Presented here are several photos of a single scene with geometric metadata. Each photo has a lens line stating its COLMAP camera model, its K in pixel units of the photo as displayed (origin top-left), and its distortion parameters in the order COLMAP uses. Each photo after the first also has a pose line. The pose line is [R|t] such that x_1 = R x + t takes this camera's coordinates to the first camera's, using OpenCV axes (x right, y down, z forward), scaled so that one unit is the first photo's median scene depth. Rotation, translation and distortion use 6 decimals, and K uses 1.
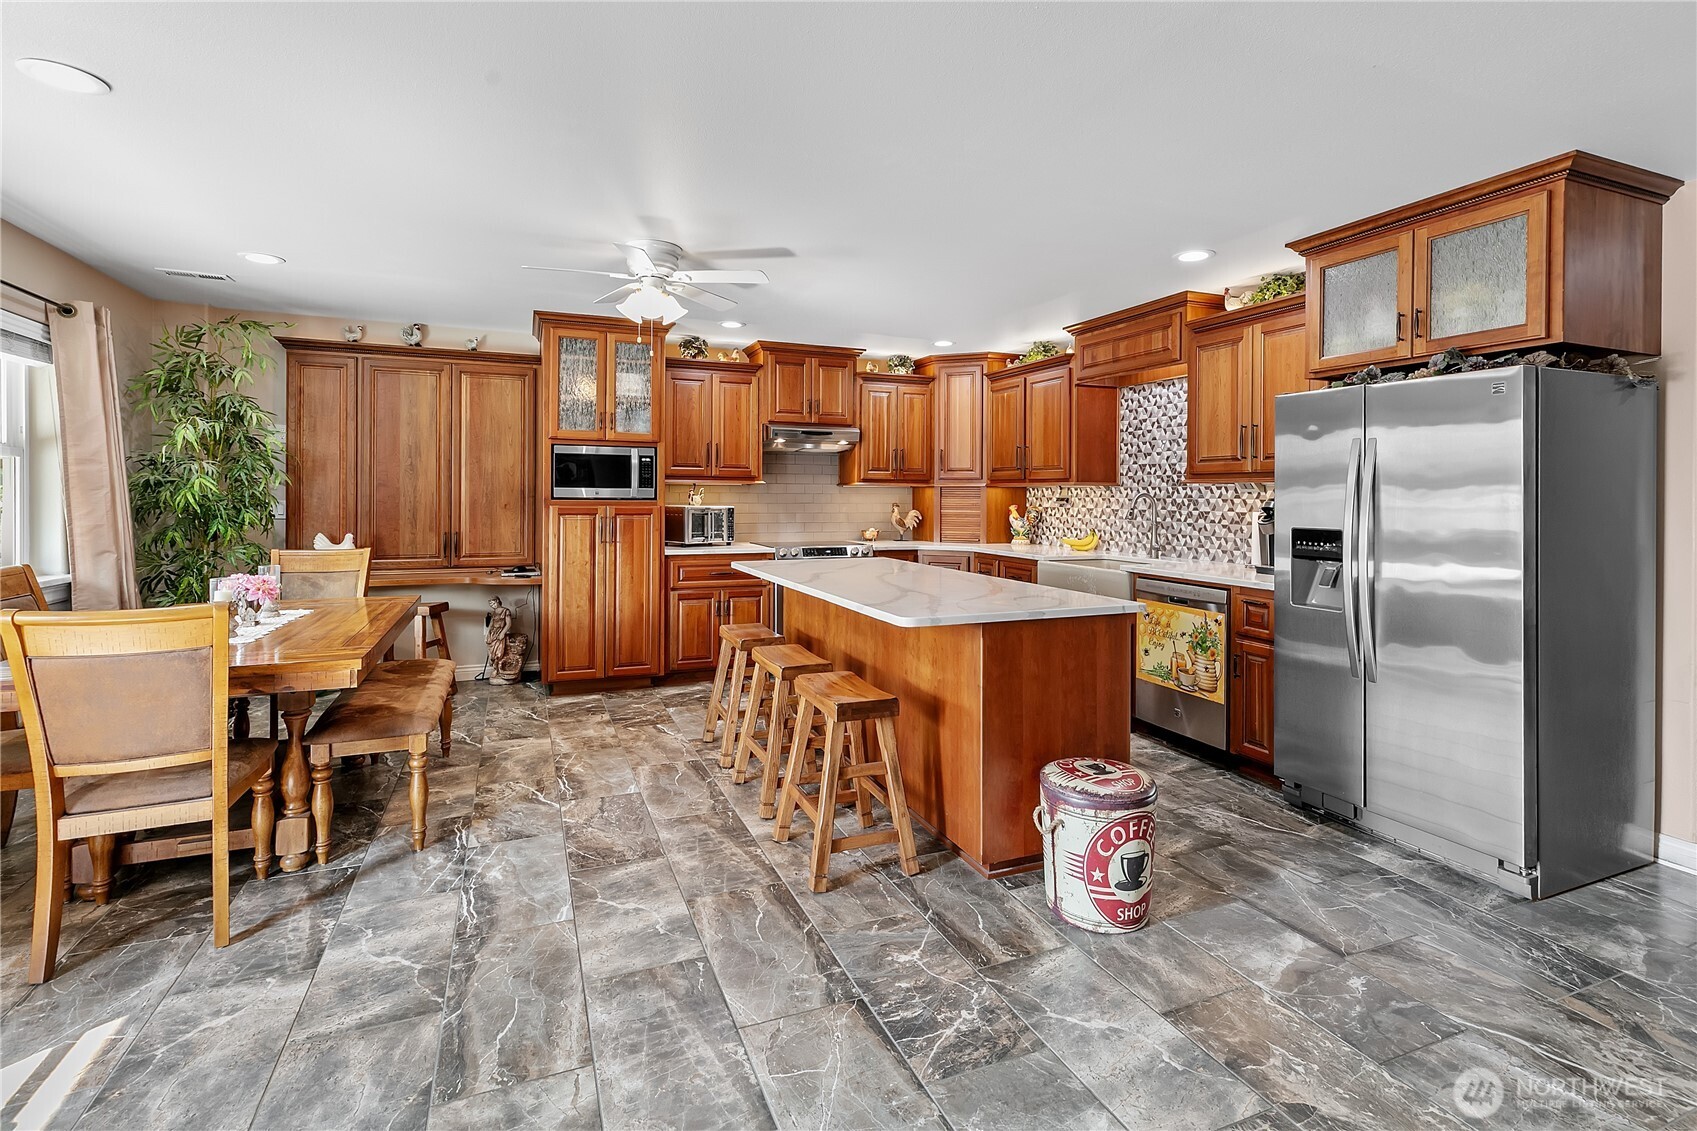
lens RADIAL K [[772.9, 0, 829.8], [0, 772.9, 493.8], [0, 0, 1]] dist [0.001674, -0.000266]
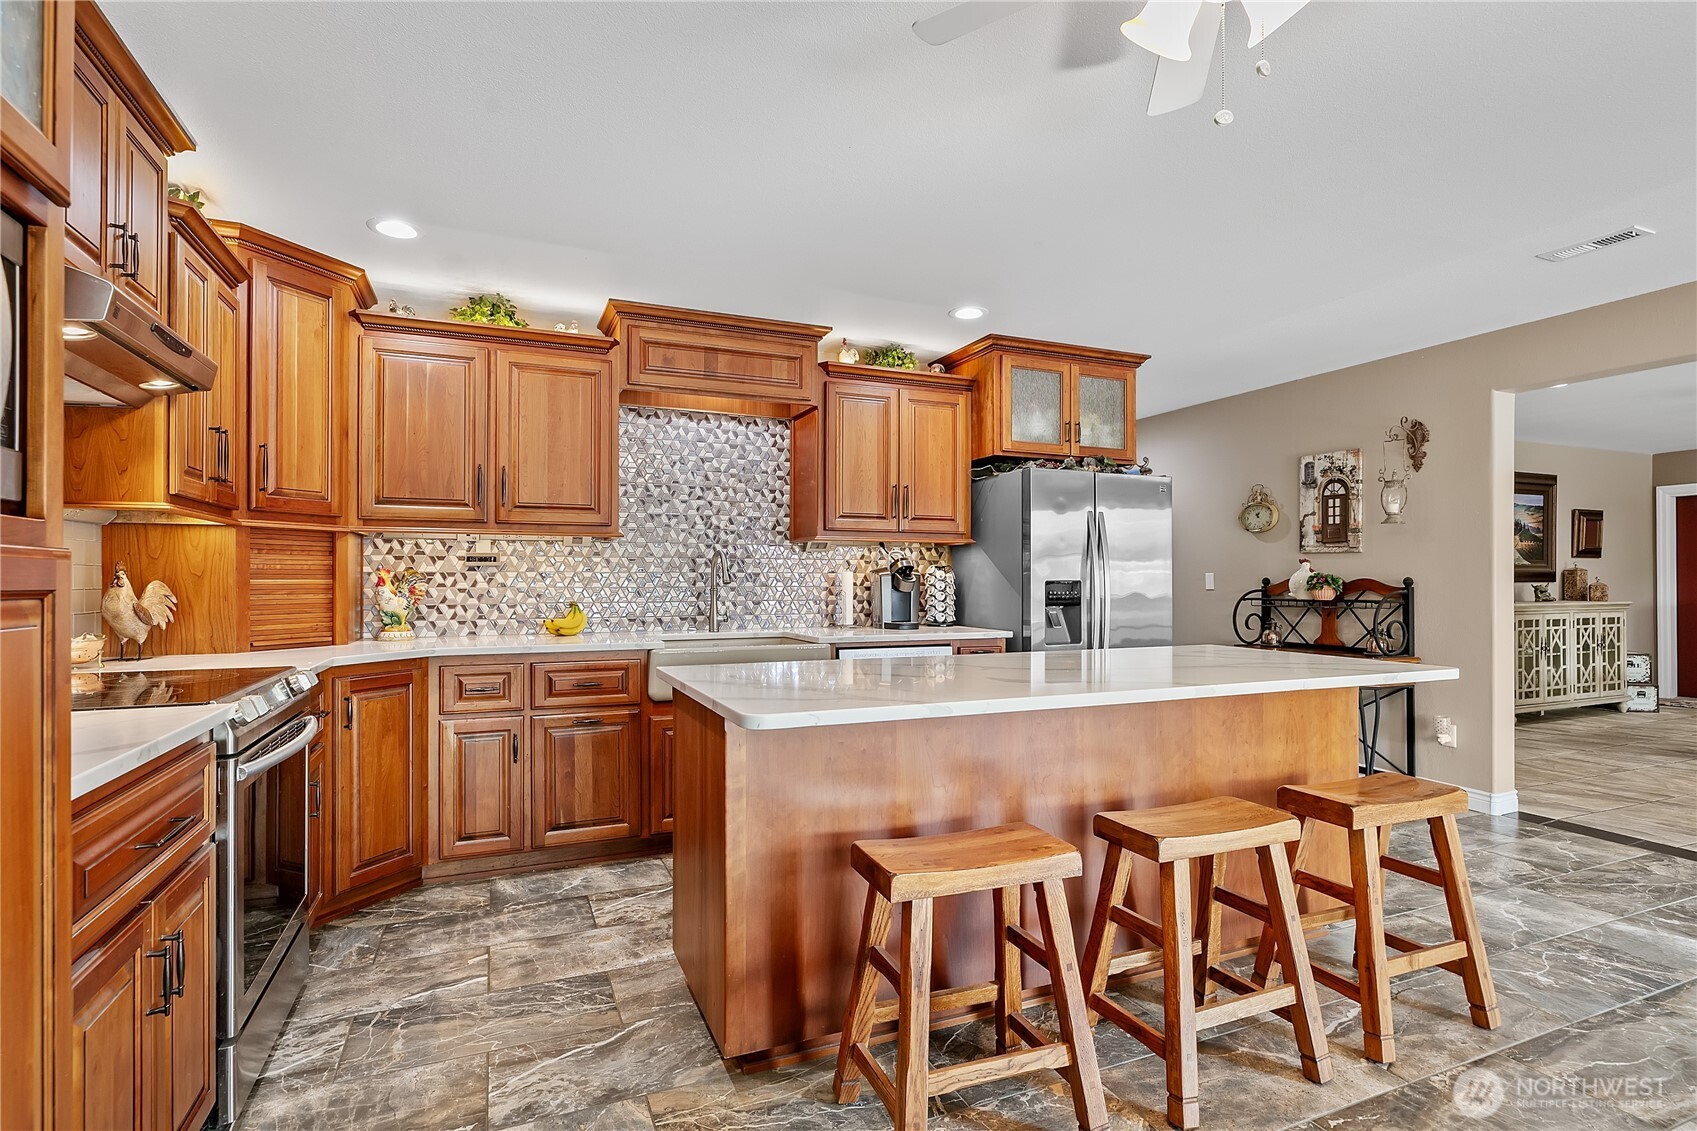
lens RADIAL K [[839.7, 0, 842.8], [0, 839.7, 576.2], [0, 0, 1]] dist [-0.005730, -0.000300]
pose [[-0.017230, -0.002272, 0.999849, -0.463100], [-0.003407, 0.999992, 0.002213, 0.023153], [-0.999846, -0.003369, -0.017238, 0.893608]]
